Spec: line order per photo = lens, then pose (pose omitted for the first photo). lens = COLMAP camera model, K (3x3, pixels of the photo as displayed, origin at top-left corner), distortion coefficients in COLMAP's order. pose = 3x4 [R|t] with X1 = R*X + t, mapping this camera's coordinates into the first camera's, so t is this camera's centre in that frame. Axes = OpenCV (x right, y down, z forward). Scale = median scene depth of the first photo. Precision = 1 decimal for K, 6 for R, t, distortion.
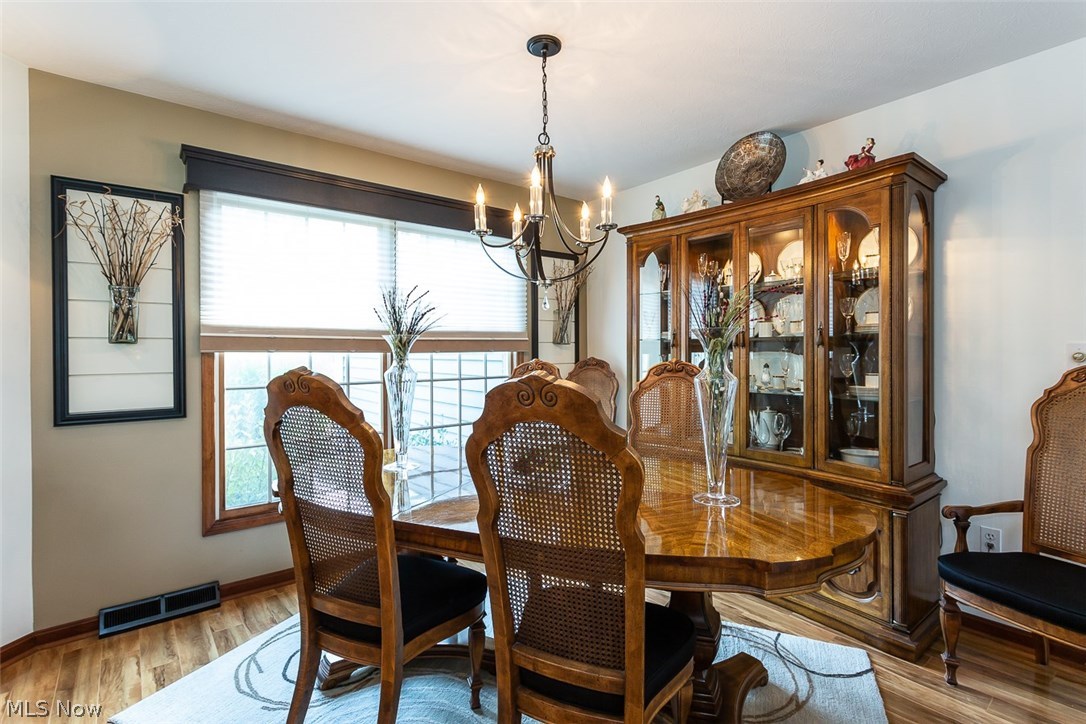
lens RADIAL K [[529.3, 0, 546.1], [0, 529.3, 355.9], [0, 0, 1]] dist [-0.005252, -0.000875]
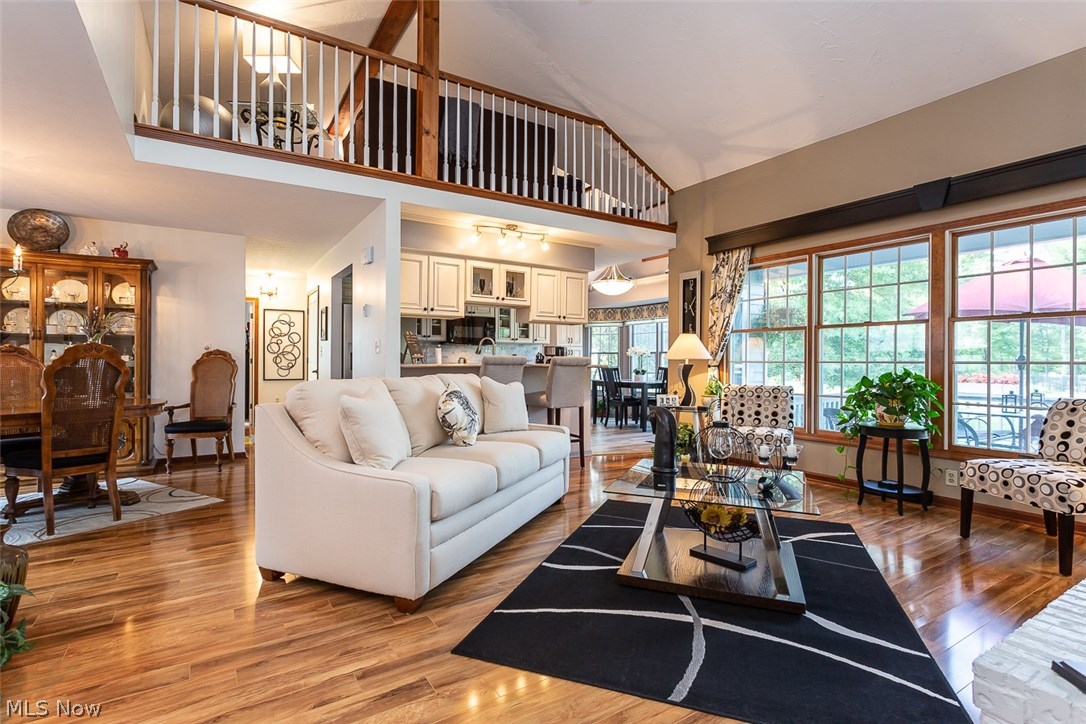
lens RADIAL K [[529.3, 0, 546.9], [0, 529.3, 358.2], [0, 0, 1]] dist [-0.005252, -0.000875]
pose [[0.126906, 0.007696, 0.991885, -1.332013], [-0.002278, 0.999970, -0.007467, 0.063164], [-0.991912, -0.001312, 0.126920, -0.988078]]
